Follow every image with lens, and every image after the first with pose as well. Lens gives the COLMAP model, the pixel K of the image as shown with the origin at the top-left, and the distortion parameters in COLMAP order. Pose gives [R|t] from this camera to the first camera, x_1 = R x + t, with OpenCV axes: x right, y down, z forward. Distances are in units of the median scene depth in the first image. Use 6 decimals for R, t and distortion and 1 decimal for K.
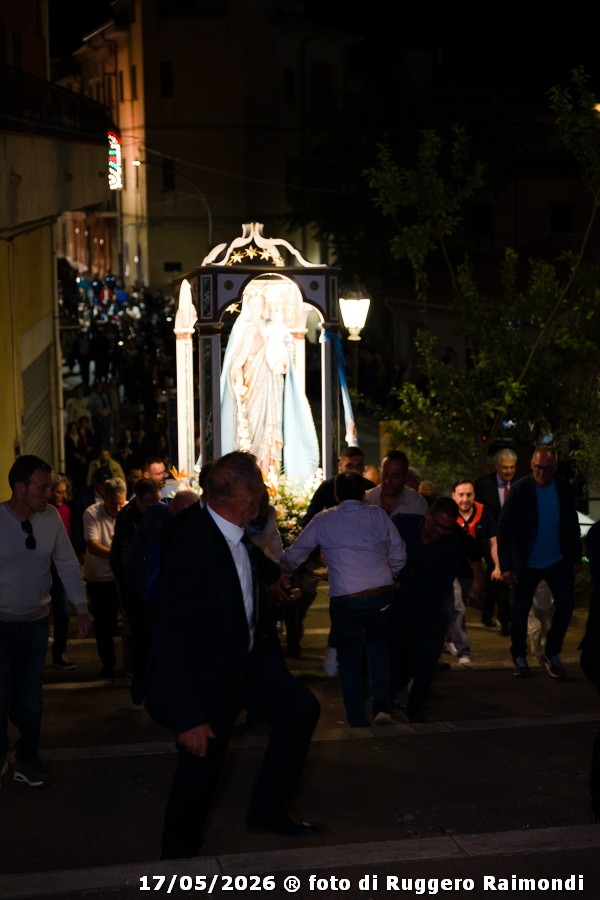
lens RADIAL K [[1441.4, 0, 300.0], [0, 1441.4, 450.0], [0, 0, 1]] dist [-0.041215, -0.033157]
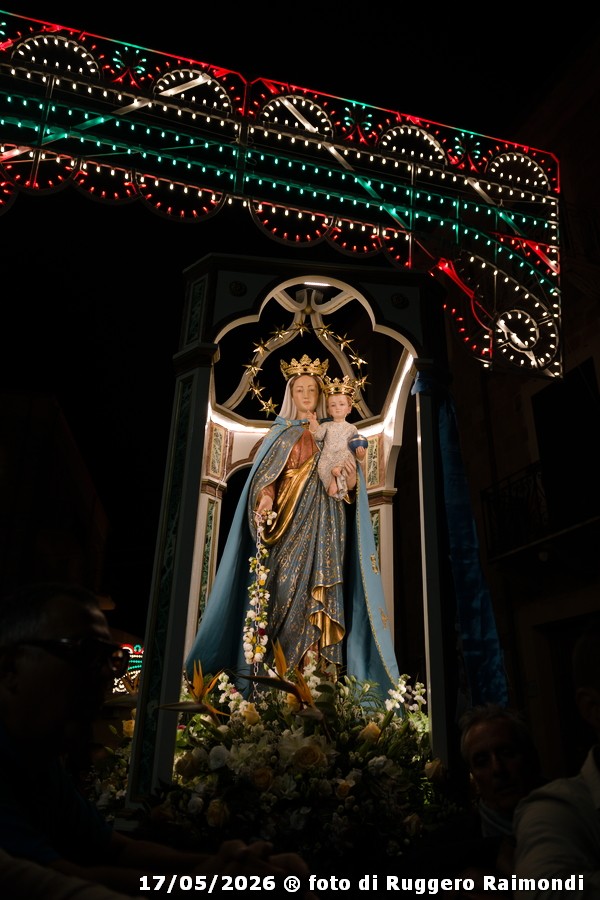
lens RADIAL K [[712.4, 0, 300.0], [0, 712.4, 450.0], [0, 0, 1]] dist [0.011917, -0.046616]
pose [[0.987128, -0.024982, -0.157968, 0.013714], [-0.051655, 0.884987, -0.462742, 0.057398], [0.151360, 0.464946, 0.872305, 0.754452]]
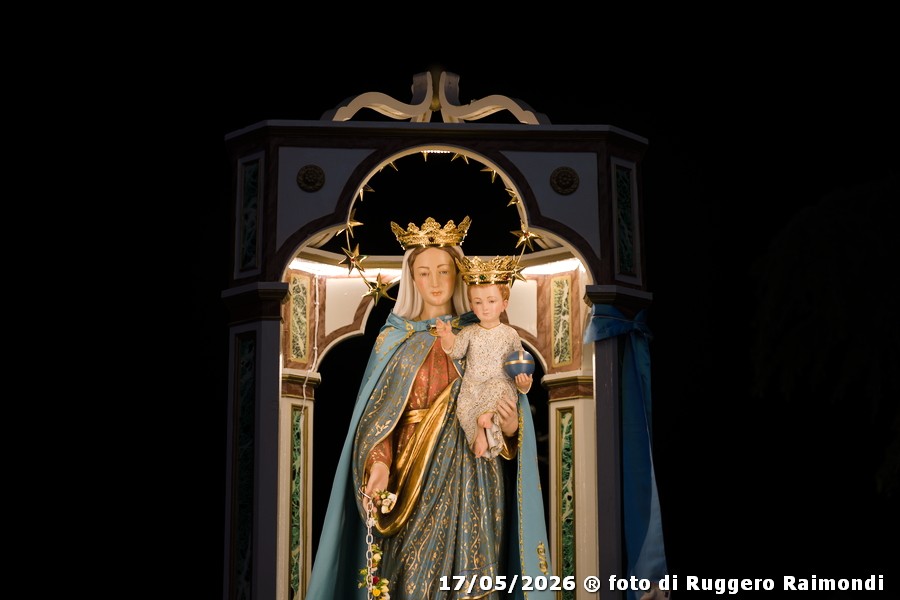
lens RADIAL K [[1601.2, 0, 450.0], [0, 1601.2, 300.0], [0, 0, 1]] dist [-0.041039, -0.053576]
pose [[0.979957, -0.032986, -0.196460, 0.054627], [-0.017465, 0.968172, -0.249676, 0.008507], [0.198443, 0.248103, 0.948191, 0.613178]]
